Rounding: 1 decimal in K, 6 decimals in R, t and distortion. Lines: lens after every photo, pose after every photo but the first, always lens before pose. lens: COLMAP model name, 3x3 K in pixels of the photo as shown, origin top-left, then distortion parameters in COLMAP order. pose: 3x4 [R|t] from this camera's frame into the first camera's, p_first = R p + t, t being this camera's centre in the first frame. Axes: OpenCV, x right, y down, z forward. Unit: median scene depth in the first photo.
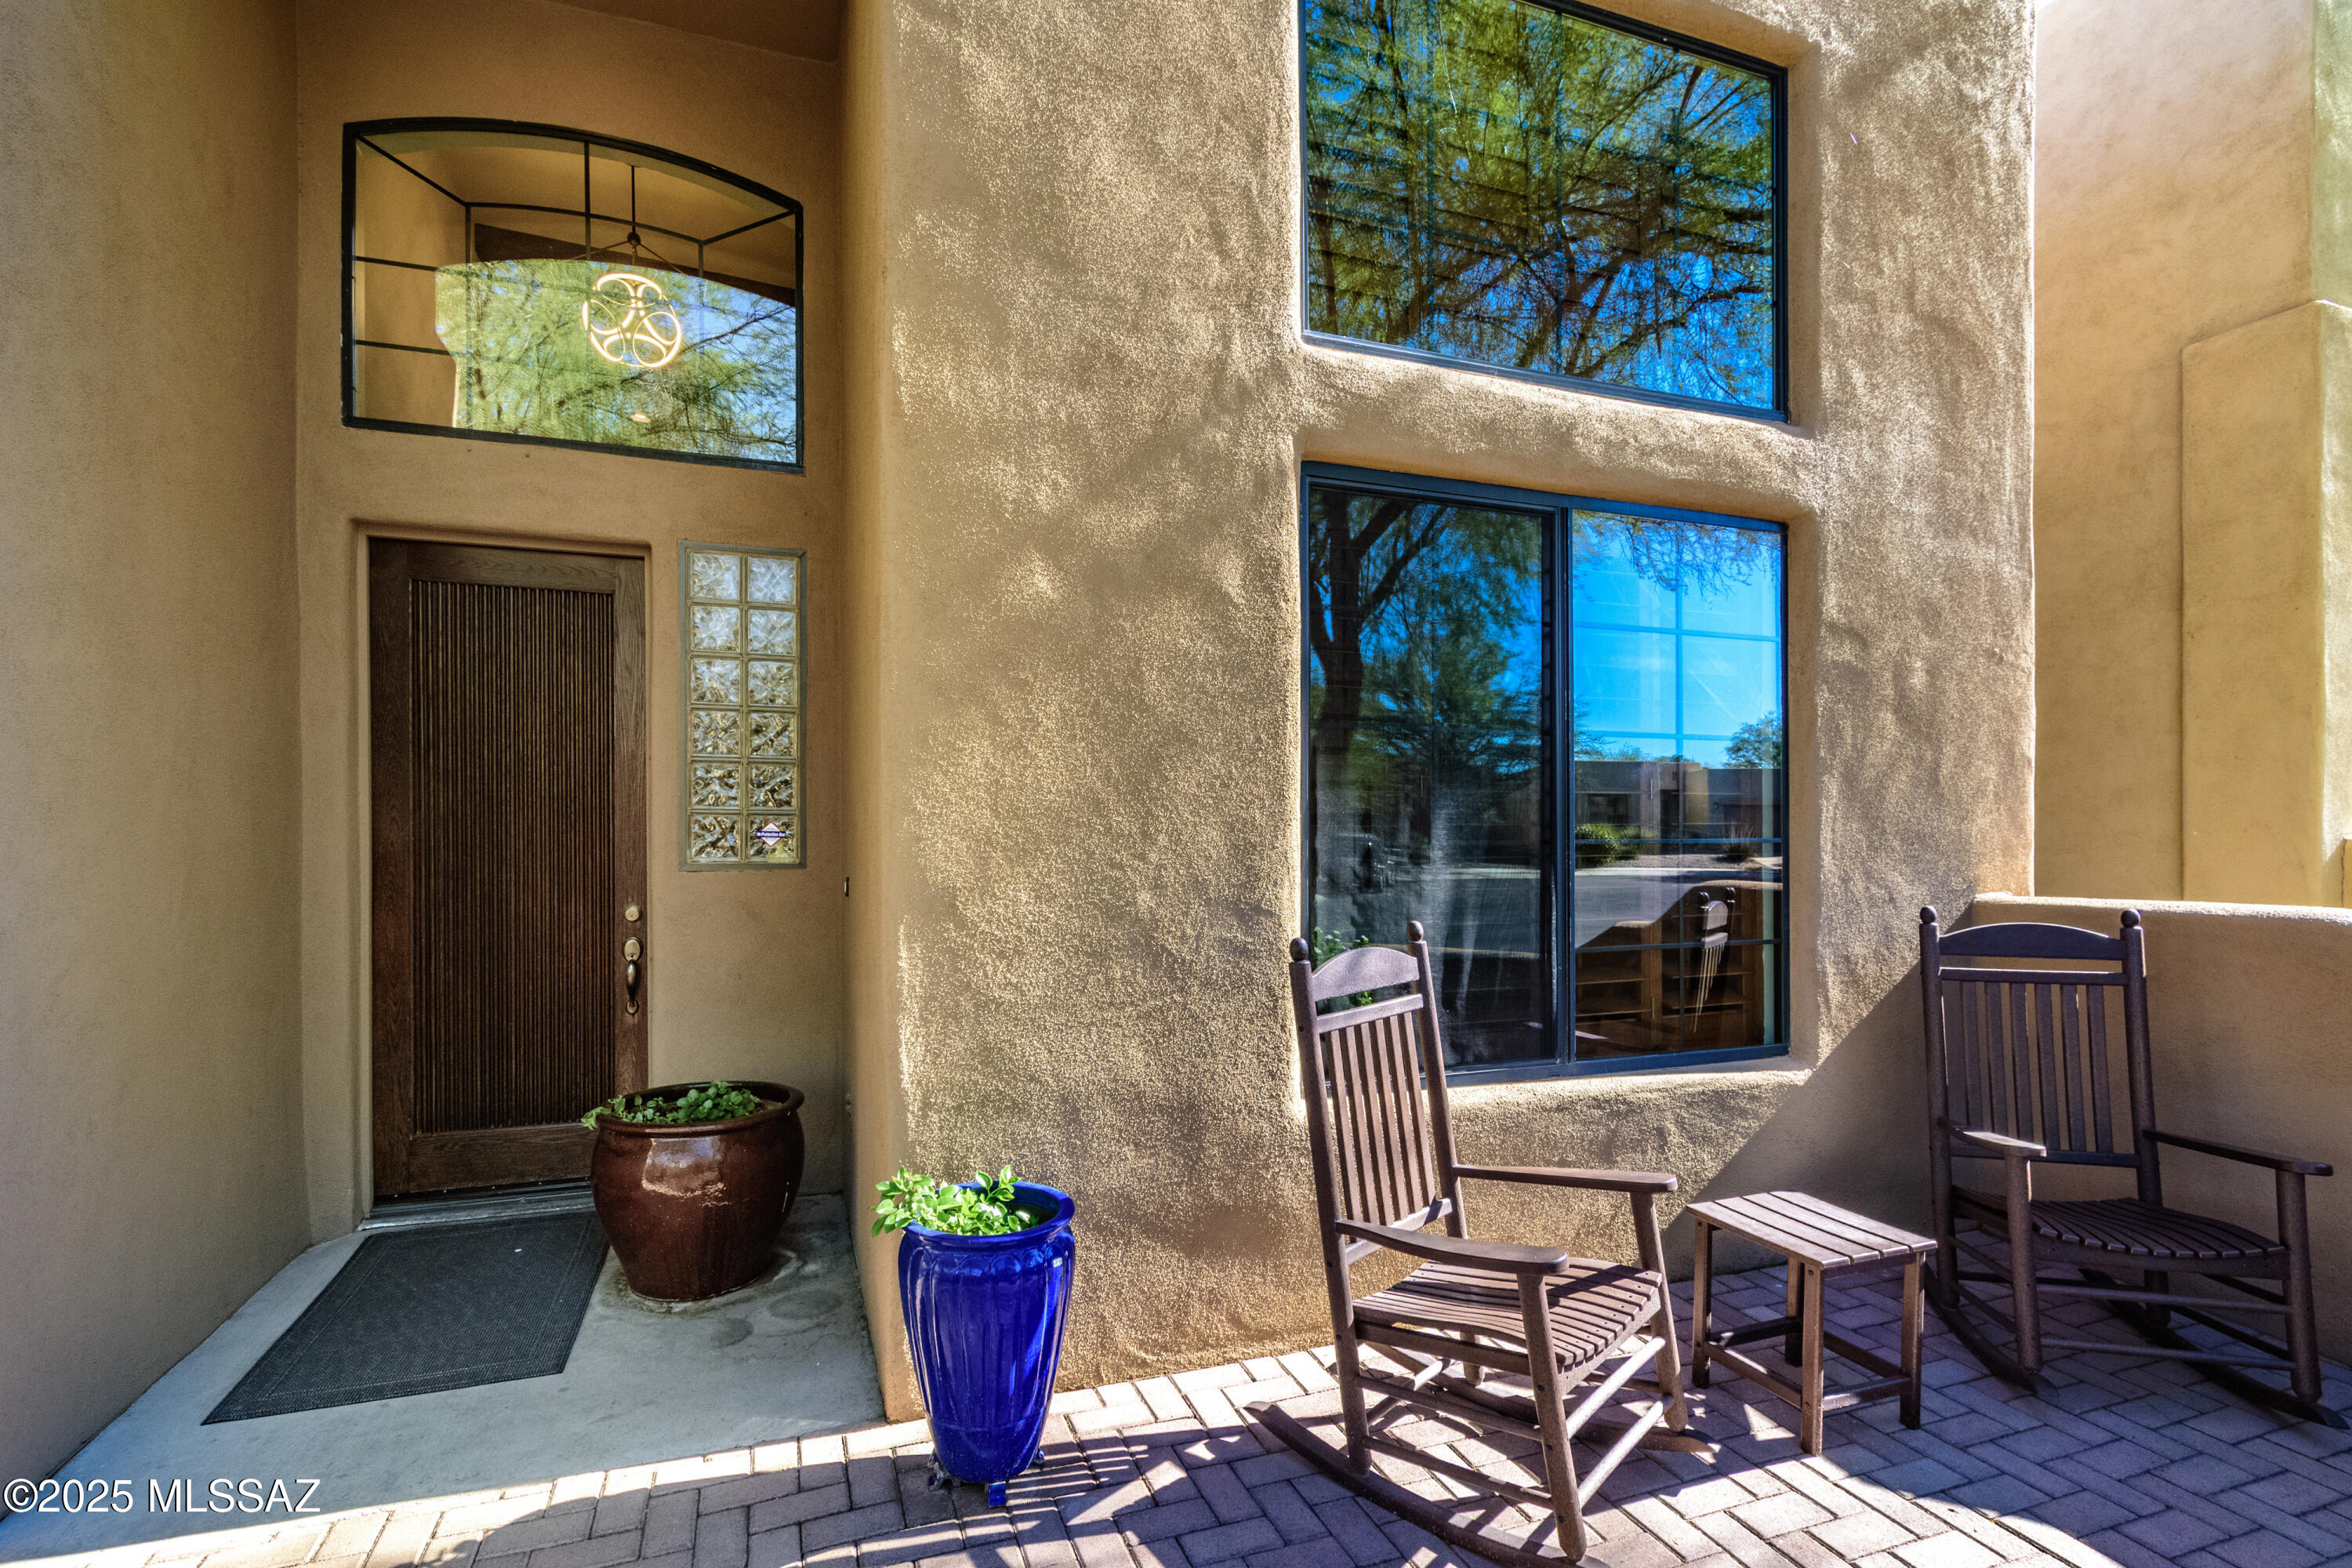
lens RADIAL K [[1040.9, 0, 1178.5], [0, 1040.9, 826.5], [0, 0, 1]] dist [0.001346, -0.000279]
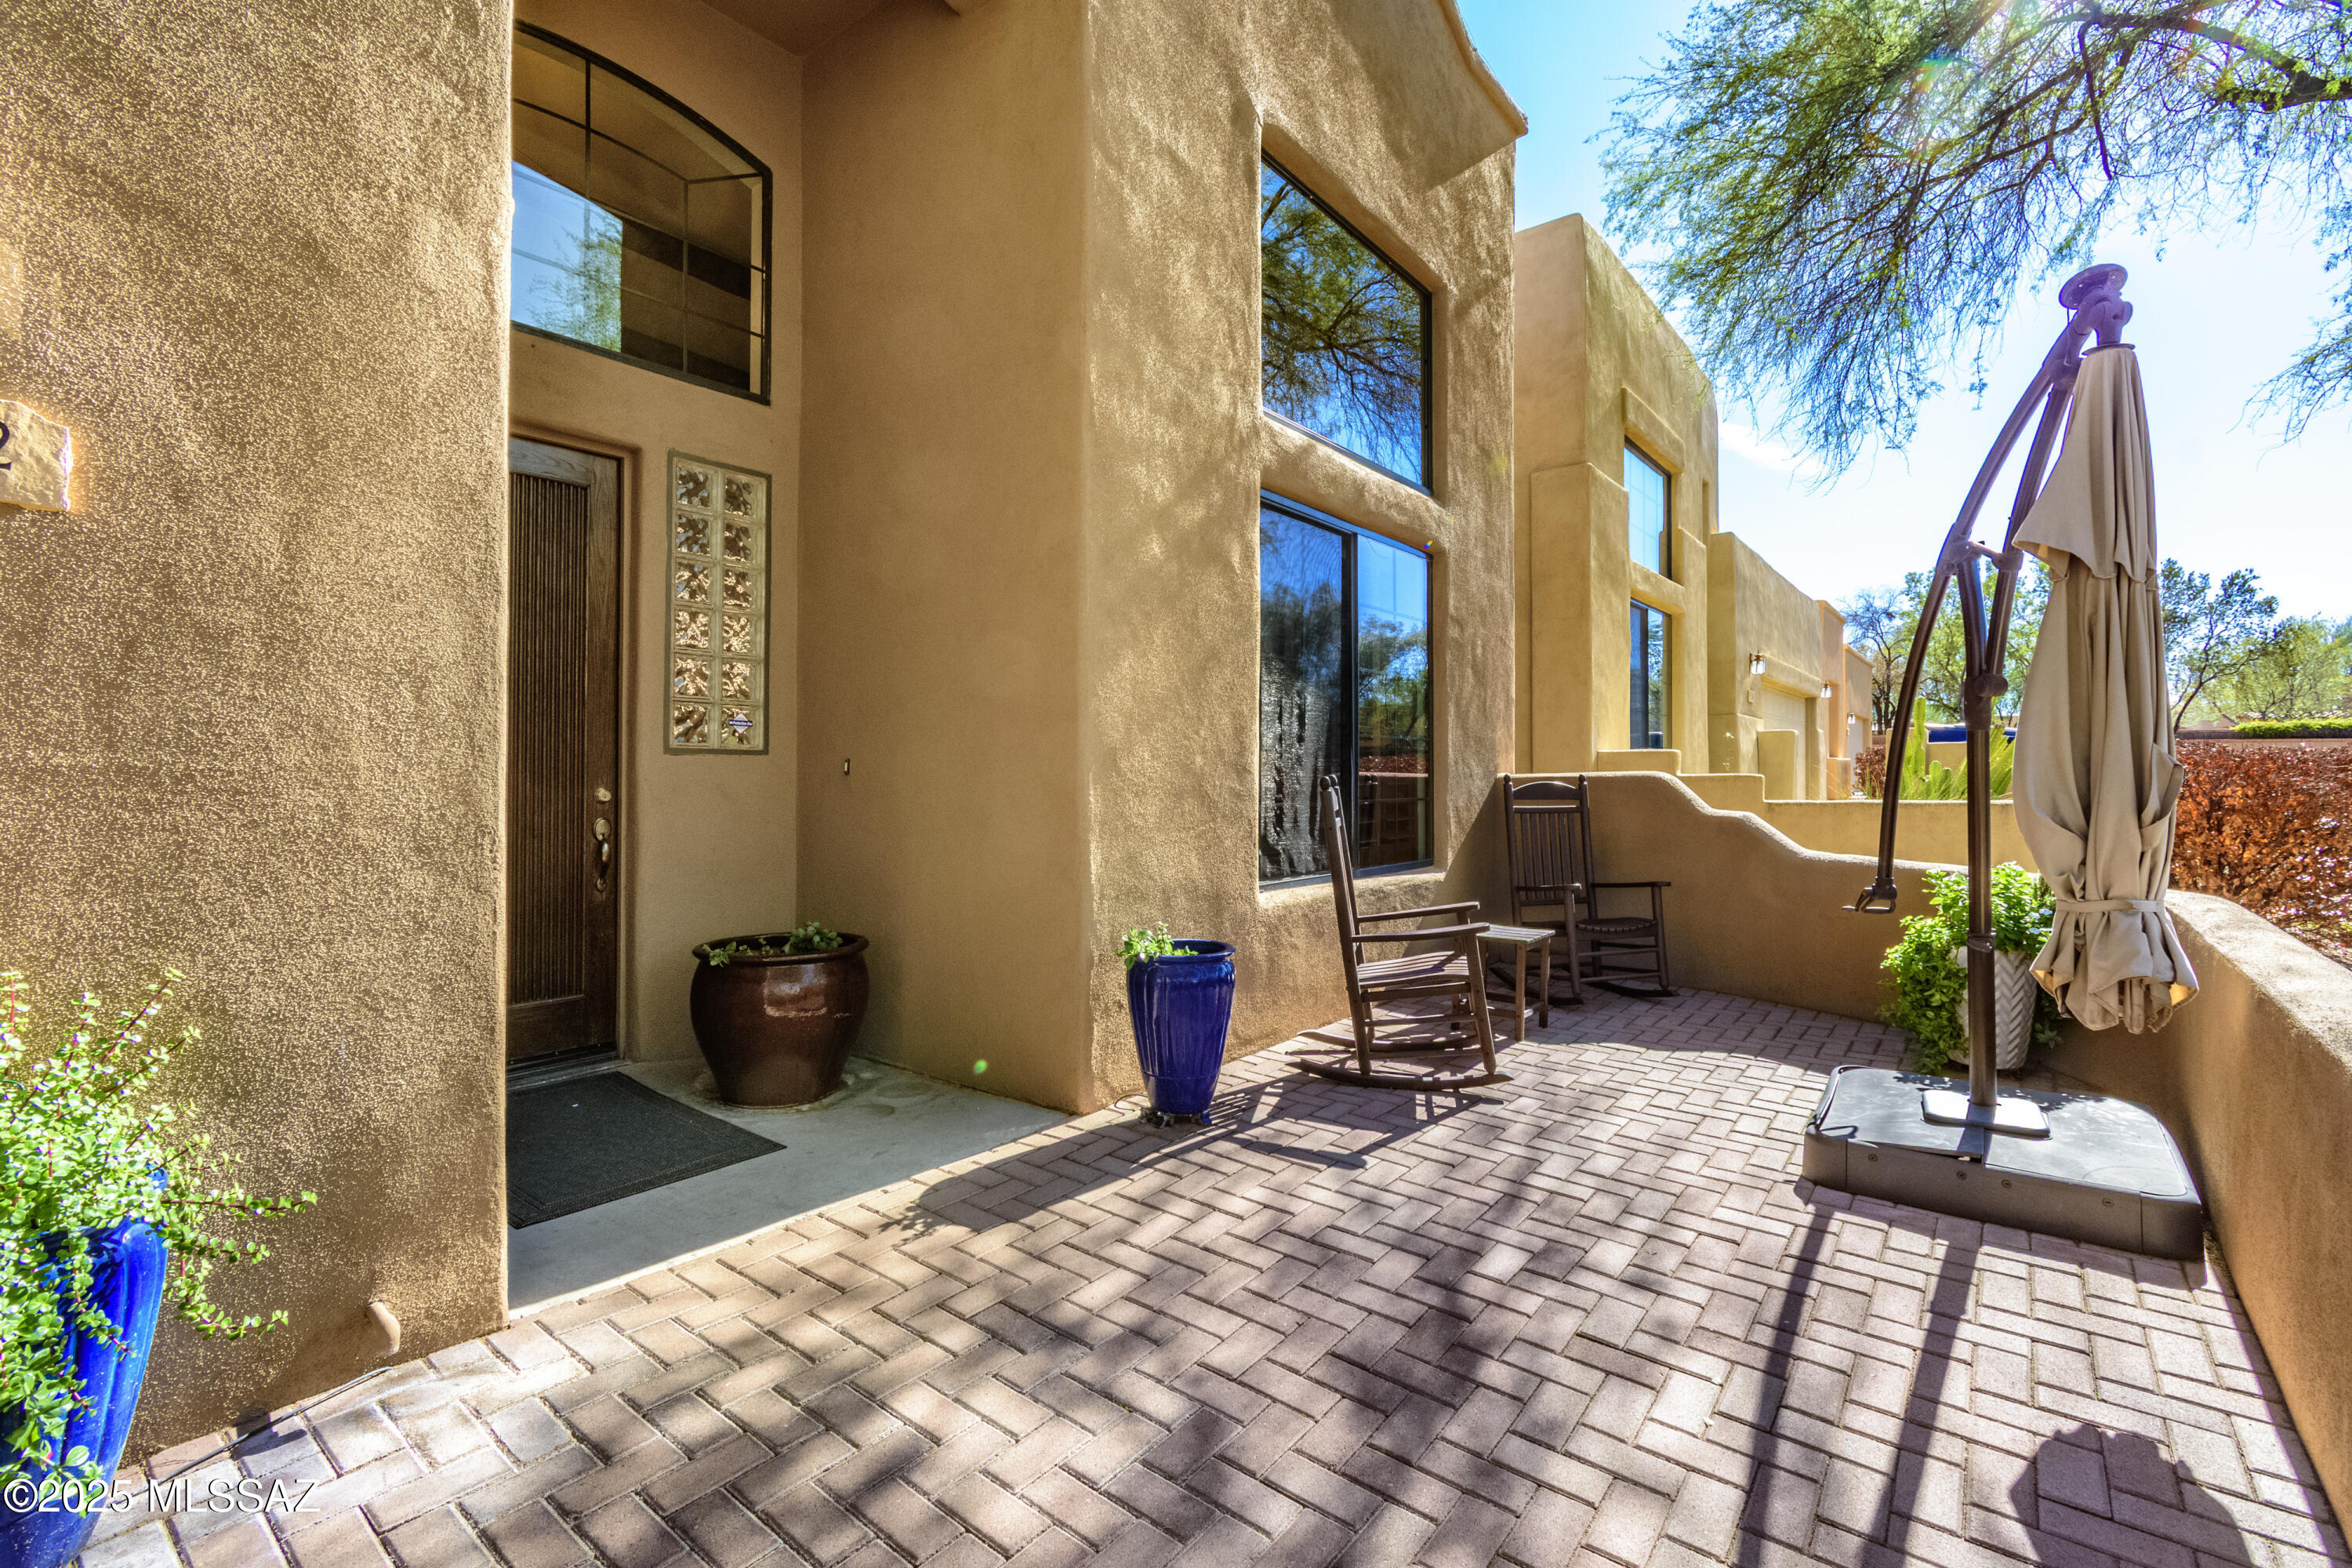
lens RADIAL K [[1033.1, 0, 1168.4], [0, 1033.1, 756.0], [0, 0, 1]] dist [-0.002060, -0.000146]
pose [[0.846995, 0.011051, 0.531486, -0.833534], [-0.002424, 0.999854, -0.016927, 0.085256], [-0.531595, 0.013048, 0.846898, -0.252191]]
